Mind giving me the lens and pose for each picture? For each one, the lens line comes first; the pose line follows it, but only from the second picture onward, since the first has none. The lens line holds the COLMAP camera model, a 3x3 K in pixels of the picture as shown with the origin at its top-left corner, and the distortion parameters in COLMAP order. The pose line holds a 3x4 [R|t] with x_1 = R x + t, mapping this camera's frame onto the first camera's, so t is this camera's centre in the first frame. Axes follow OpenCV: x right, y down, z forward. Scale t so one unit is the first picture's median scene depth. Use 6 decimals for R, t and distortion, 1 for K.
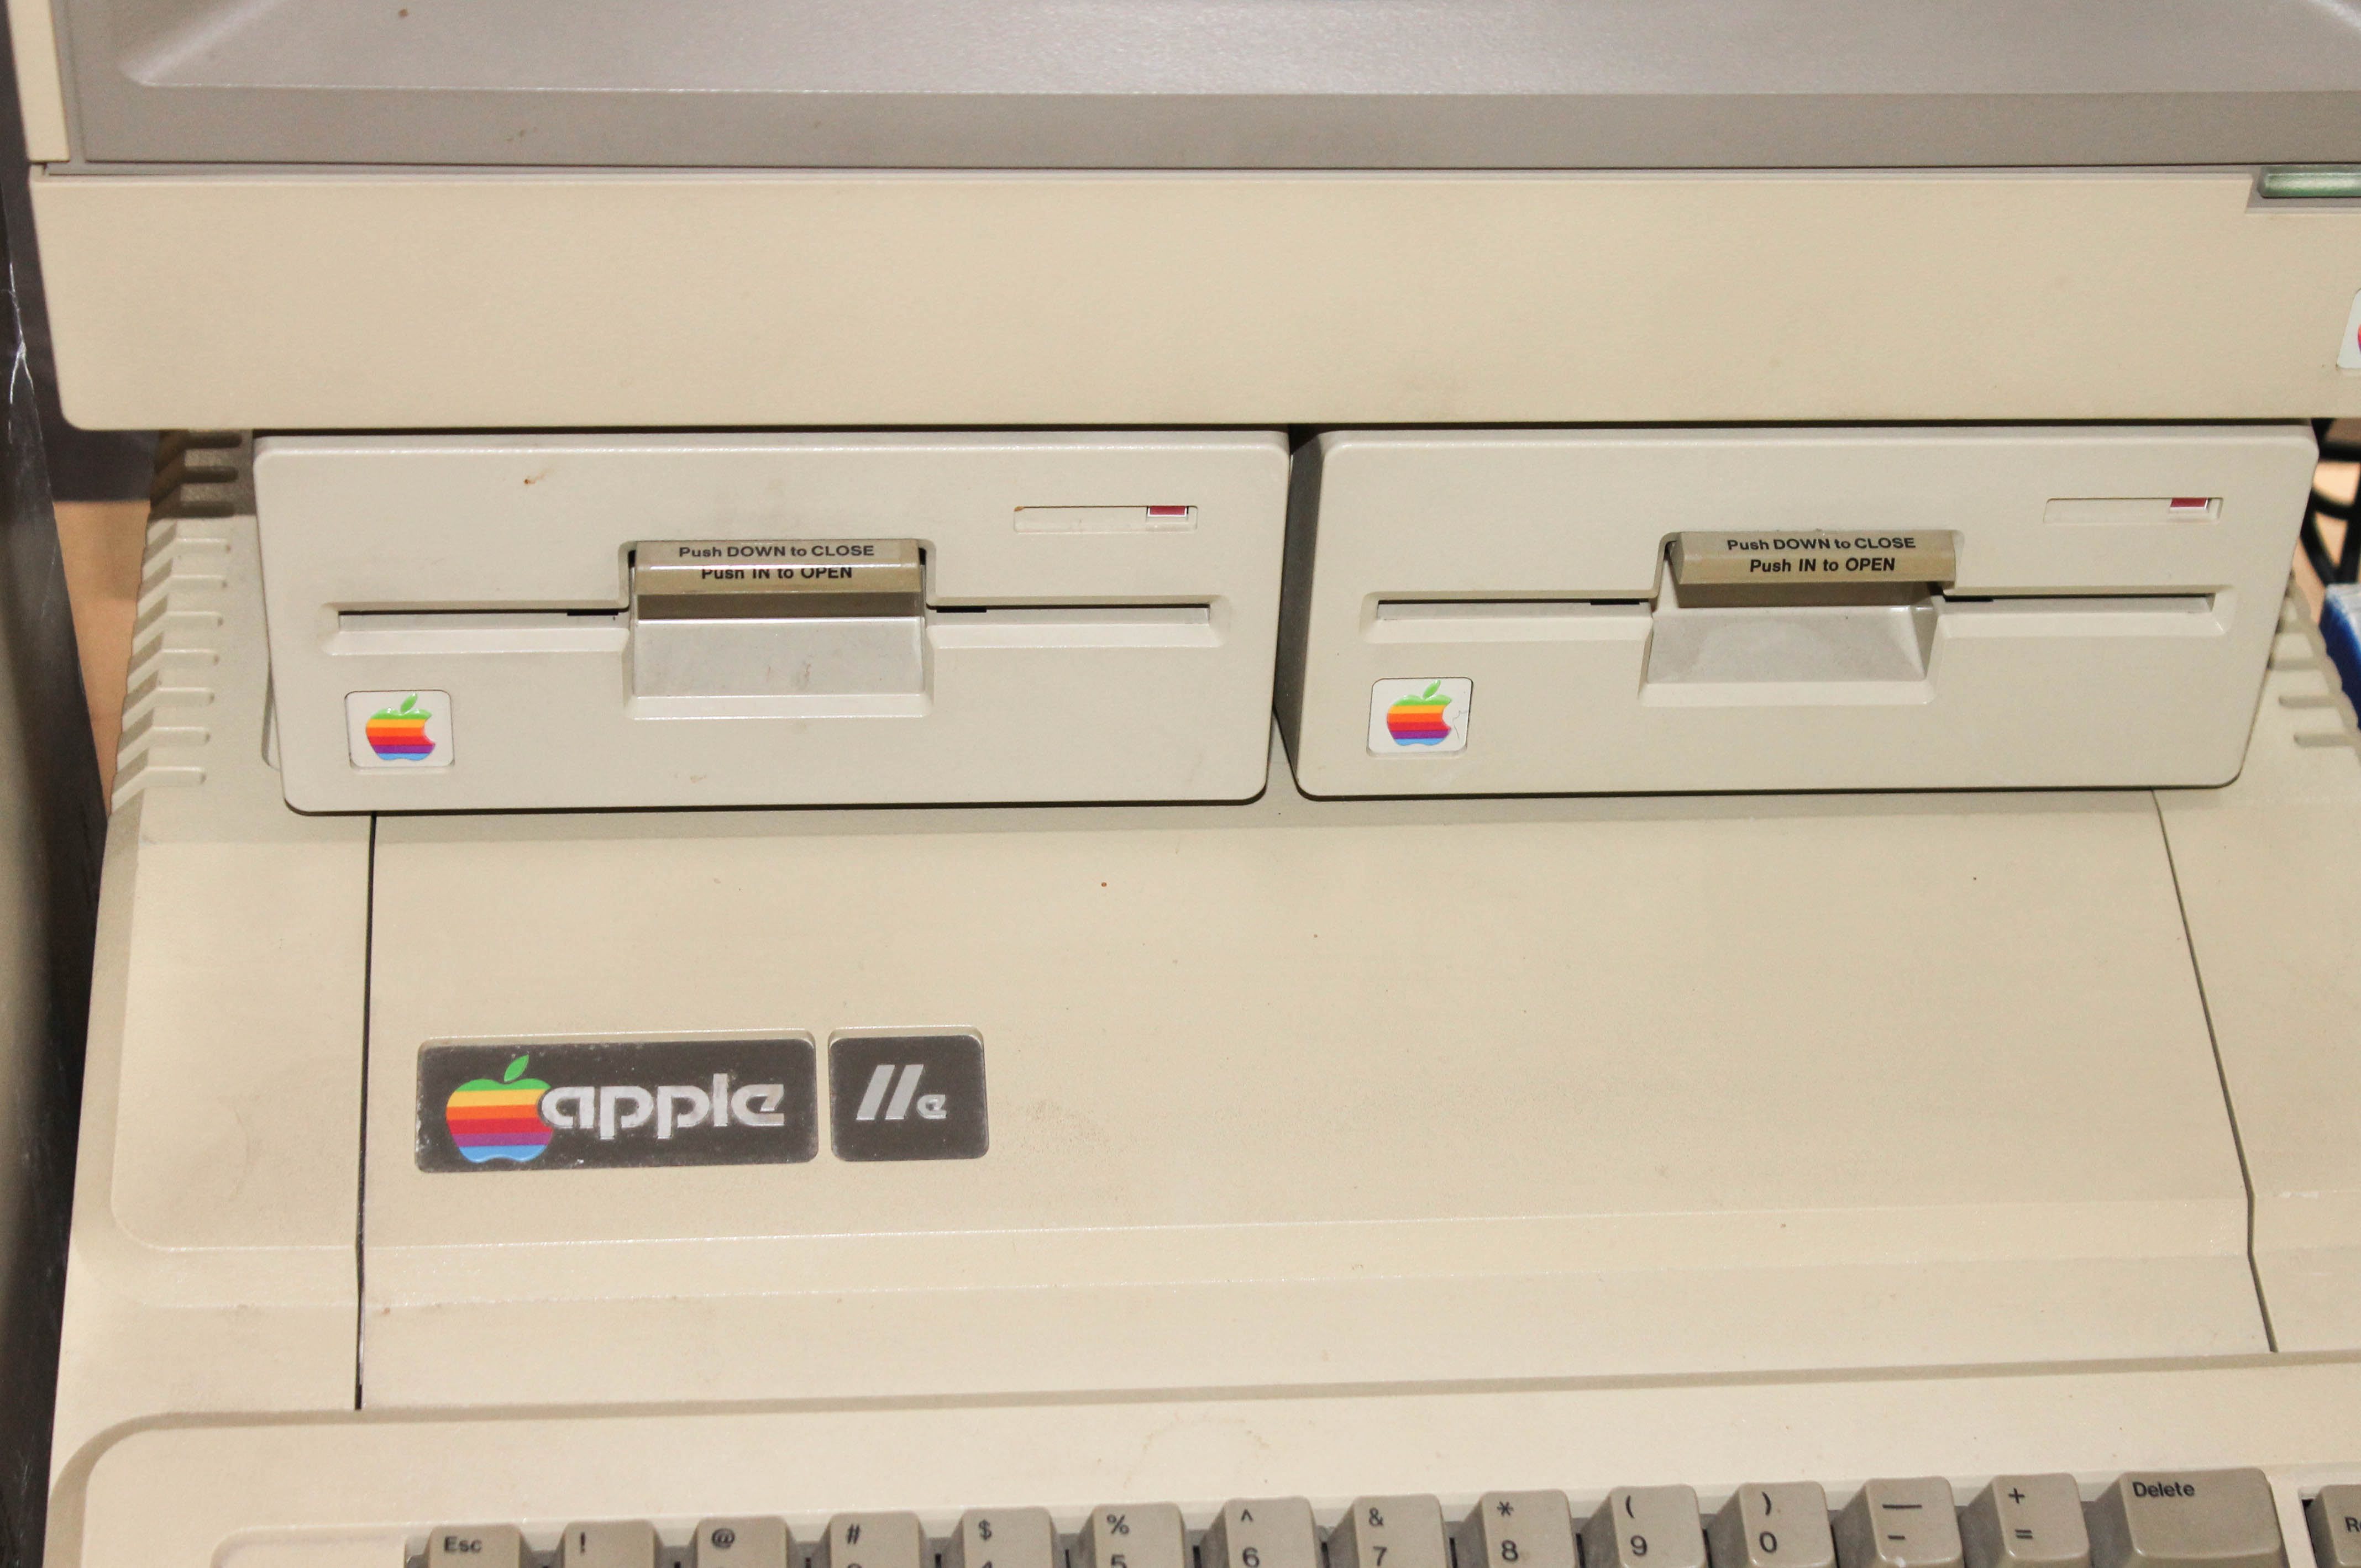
lens RADIAL K [[4779.2, 0, 1185.4], [0, 4779.2, 794.9], [0, 0, 1]] dist [0.035184, 0.000000]
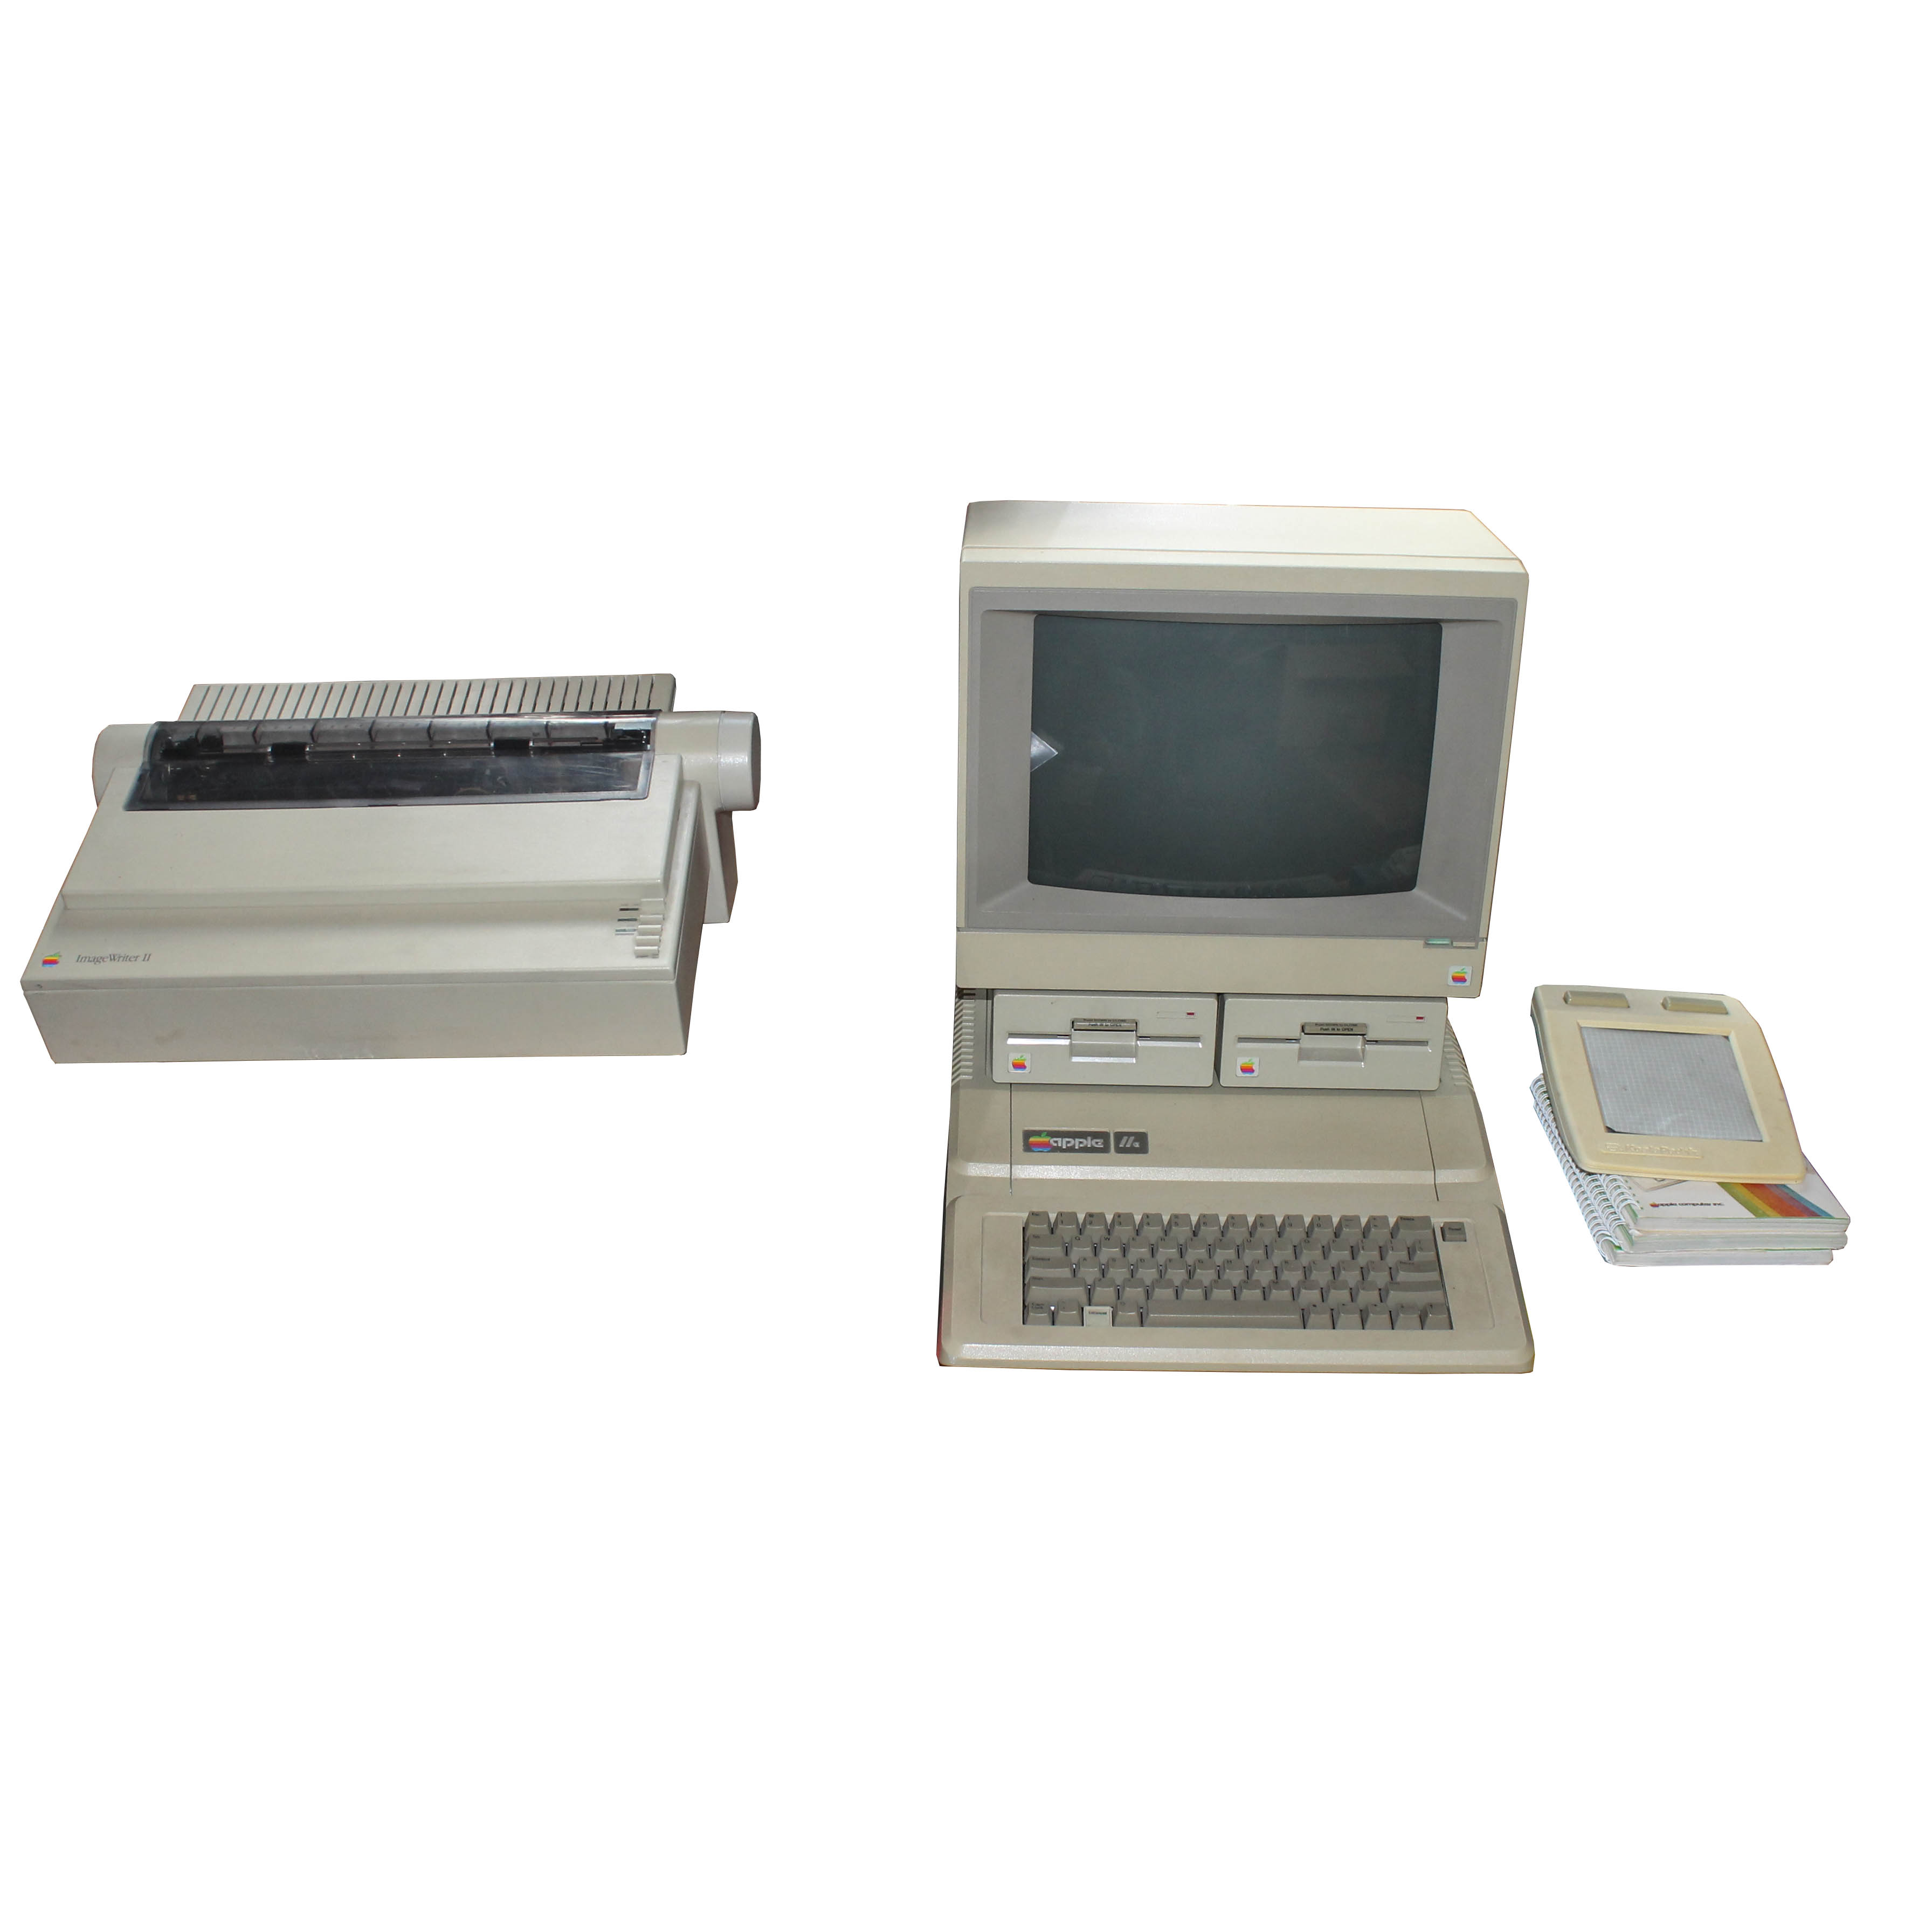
lens RADIAL K [[2977.4, 0, 966.4], [0, 2977.4, 962.7], [0, 0, 1]] dist [-0.031651, 0.000000]
pose [[0.995977, 0.011883, -0.088821, 0.034446], [-0.033324, 0.969199, -0.244013, 0.587929], [0.083186, 0.245991, 0.965696, -1.755016]]
